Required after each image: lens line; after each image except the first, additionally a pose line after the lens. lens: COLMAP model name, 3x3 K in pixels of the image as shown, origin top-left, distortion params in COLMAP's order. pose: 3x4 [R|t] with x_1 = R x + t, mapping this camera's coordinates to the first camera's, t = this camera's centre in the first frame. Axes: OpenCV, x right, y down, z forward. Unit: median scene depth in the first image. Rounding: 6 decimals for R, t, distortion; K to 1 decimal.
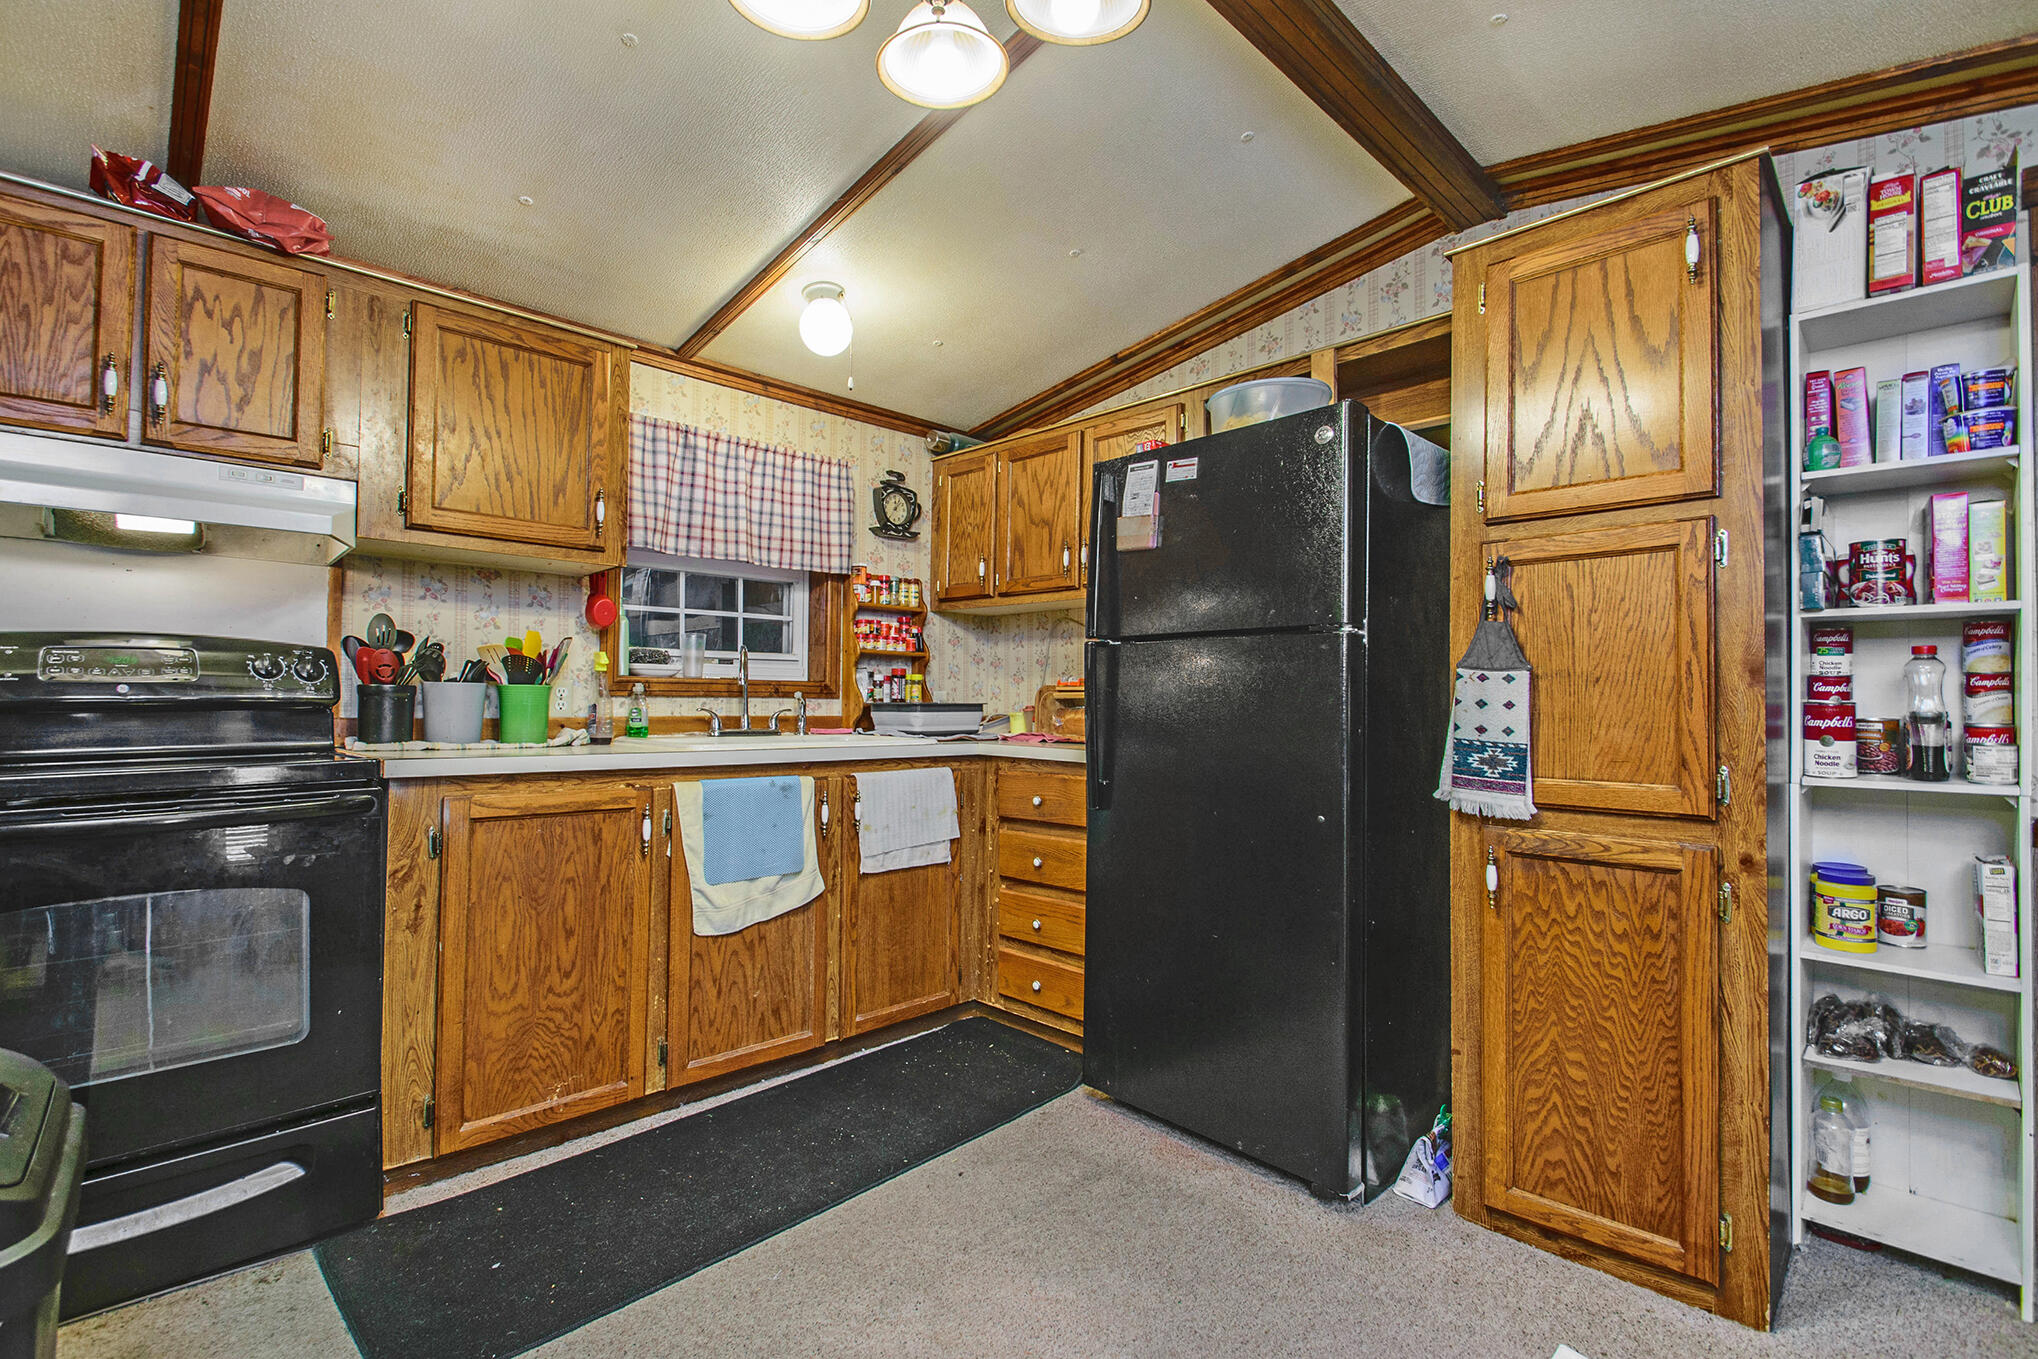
lens RADIAL K [[904.0, 0, 997.7], [0, 904.0, 677.0], [0, 0, 1]] dist [0.002704, -0.010121]
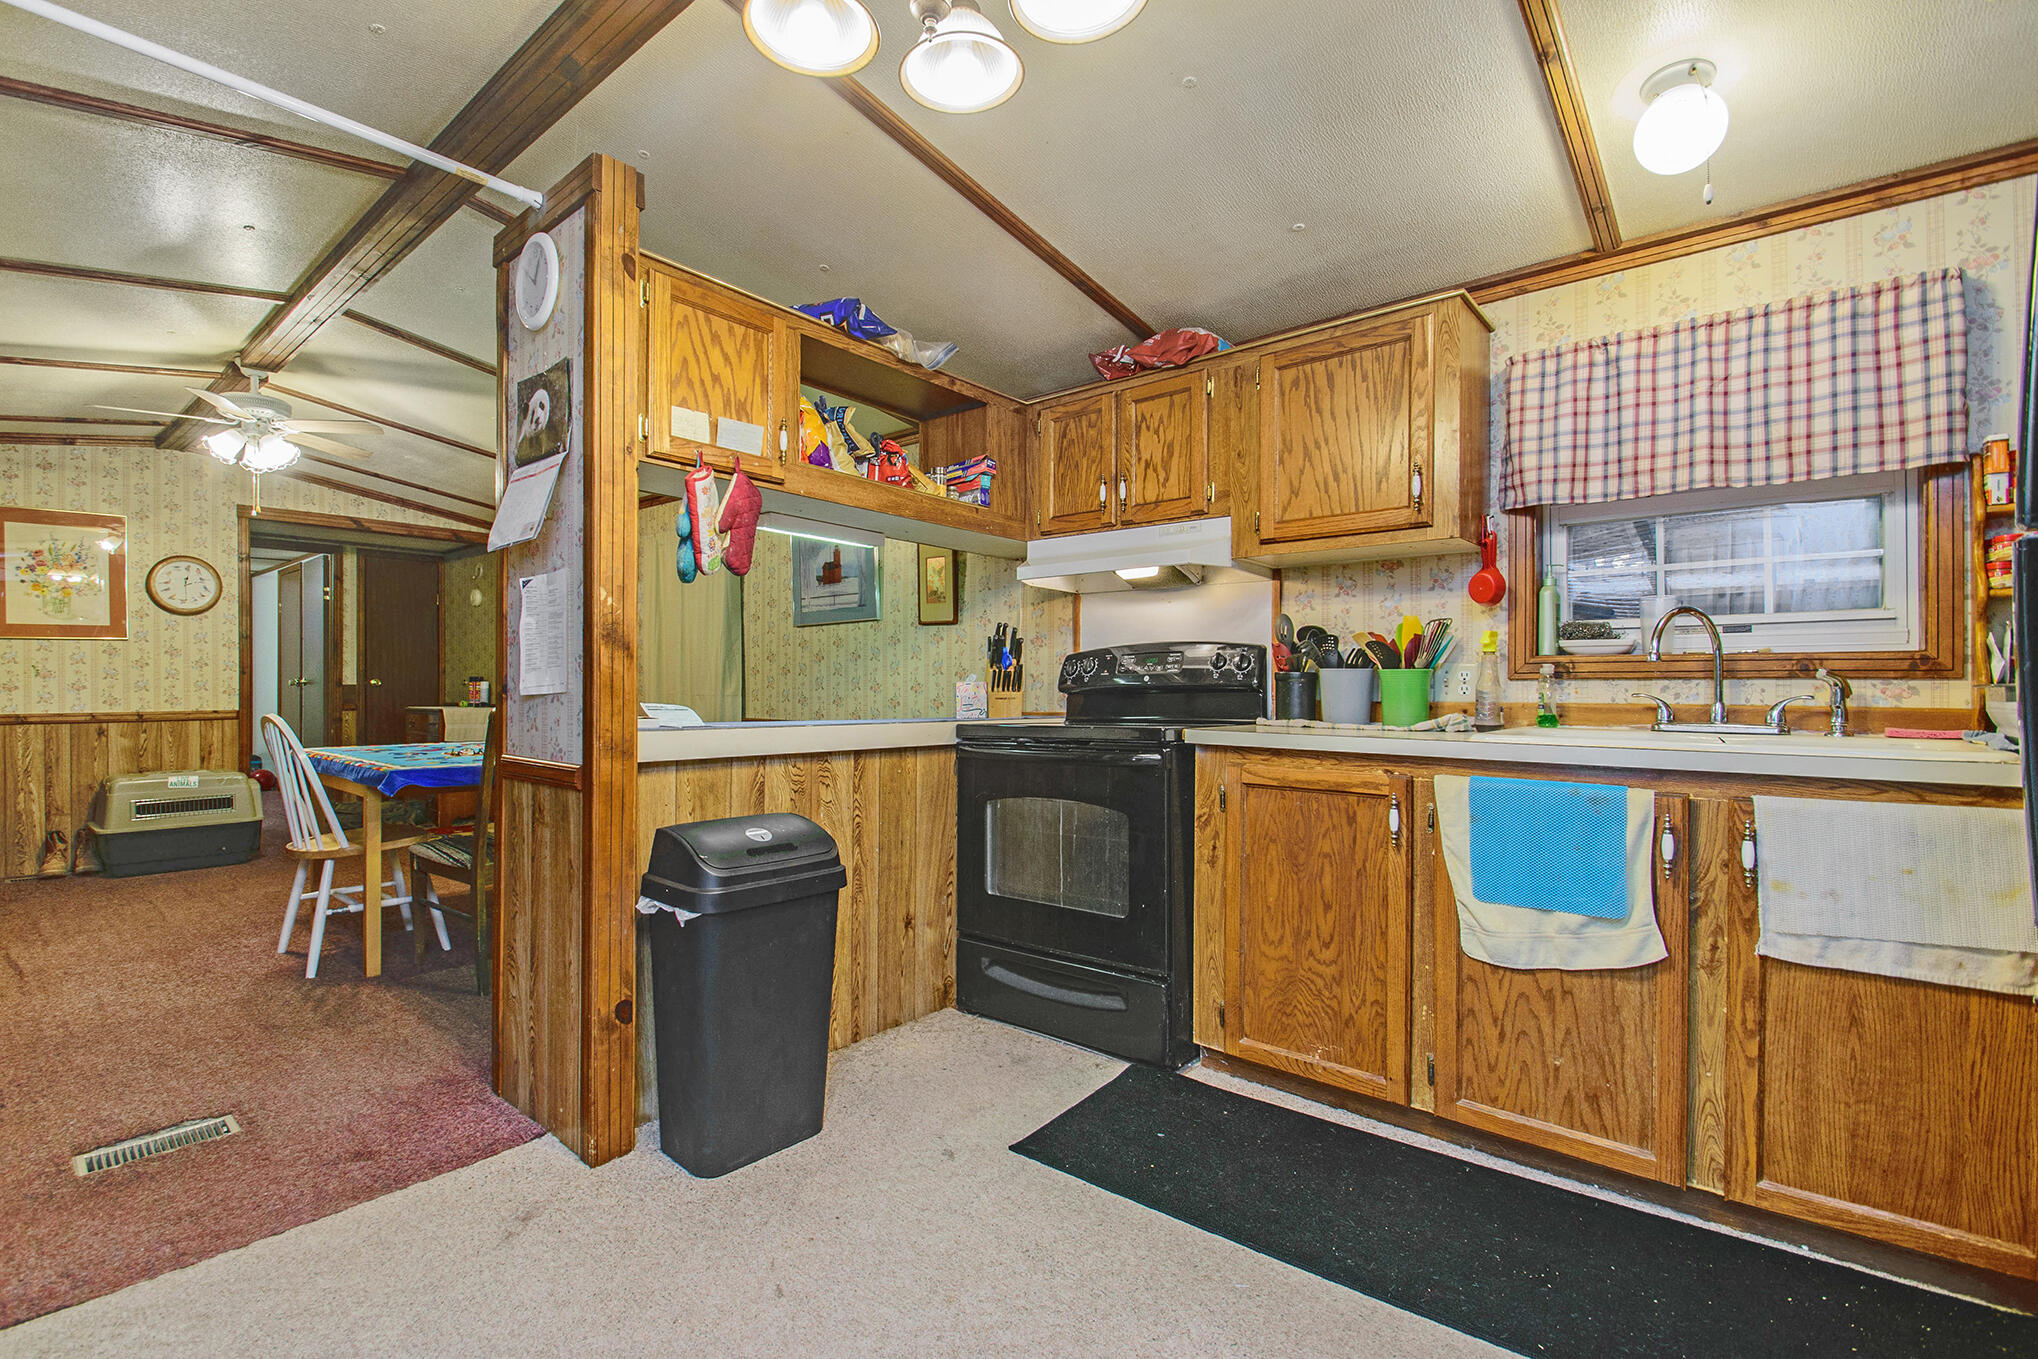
lens RADIAL K [[904.0, 0, 997.7], [0, 904.0, 677.0], [0, 0, 1]] dist [0.002704, -0.010121]
pose [[0.094738, -0.016028, -0.995373, 0.489483], [0.025774, 0.999575, -0.013642, 0.021552], [0.995168, -0.024363, 0.095111, 0.485430]]
